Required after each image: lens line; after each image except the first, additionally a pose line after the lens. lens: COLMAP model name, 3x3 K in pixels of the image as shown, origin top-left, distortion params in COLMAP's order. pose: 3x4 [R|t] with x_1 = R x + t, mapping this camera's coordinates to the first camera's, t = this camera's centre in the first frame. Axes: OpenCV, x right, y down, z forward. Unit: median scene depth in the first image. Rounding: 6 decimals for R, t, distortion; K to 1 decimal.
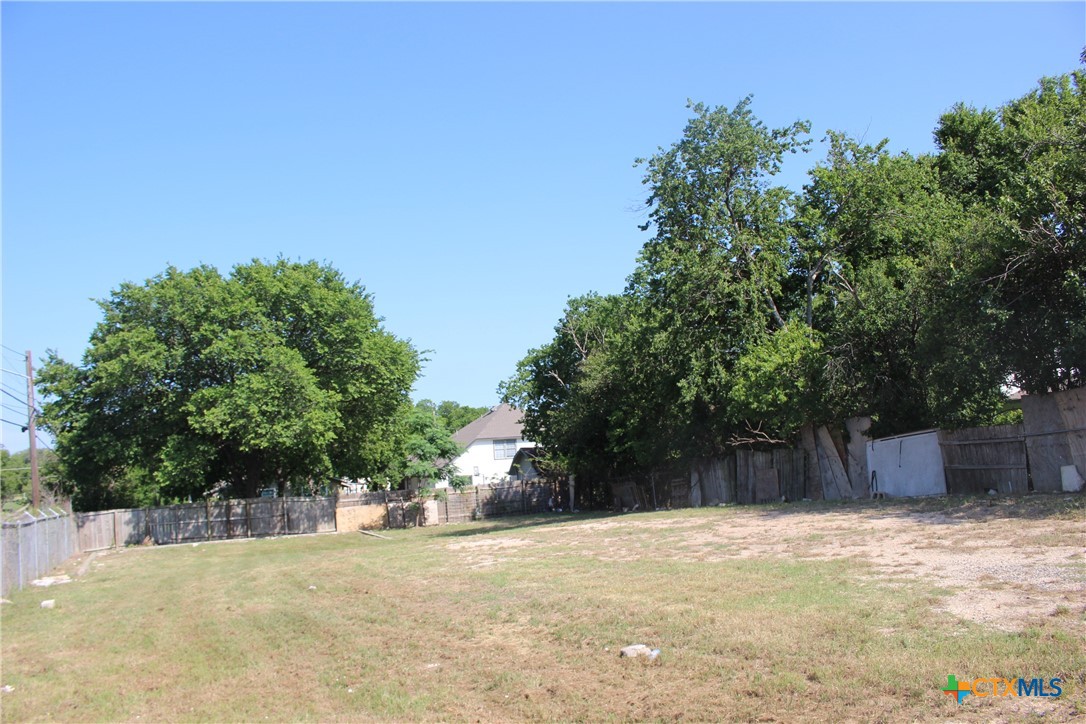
lens RADIAL K [[899.3, 0, 544.2], [0, 899.3, 375.8], [0, 0, 1]] dist [-0.153541, 0.121443]
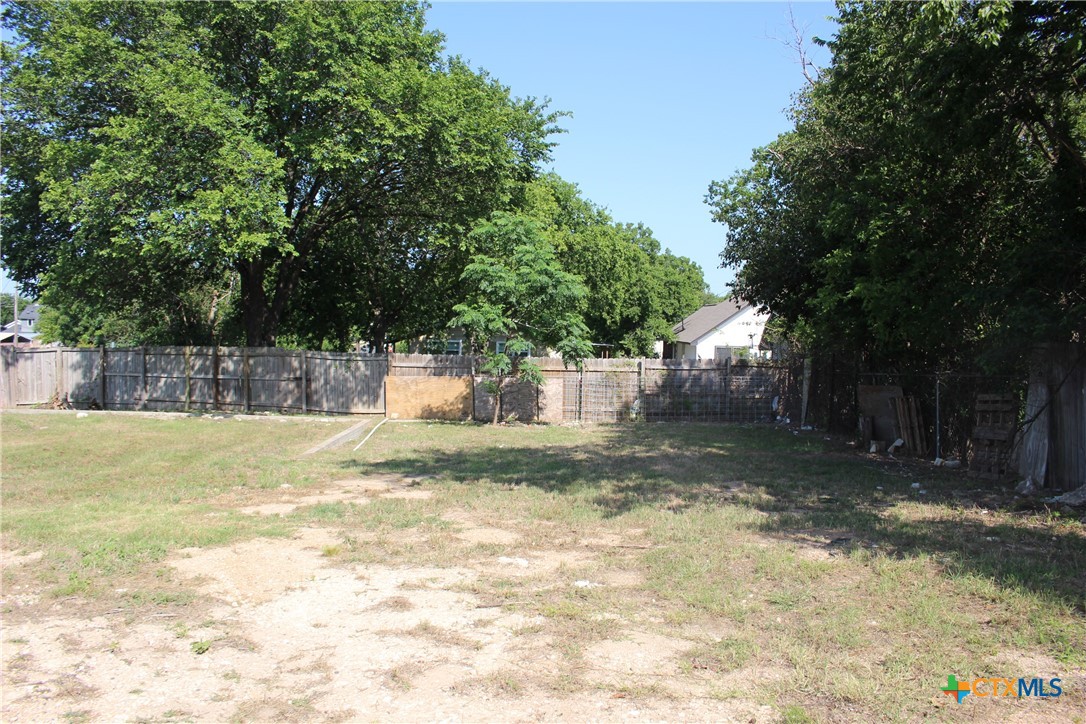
lens RADIAL K [[899.3, 0, 531.9], [0, 899.3, 356.8], [0, 0, 1]] dist [-0.153541, 0.121443]
pose [[0.905366, 0.096178, -0.413598, 0.120744], [-0.041763, 0.989458, 0.138668, 0.055531], [0.422574, -0.108272, 0.899838, 0.576358]]
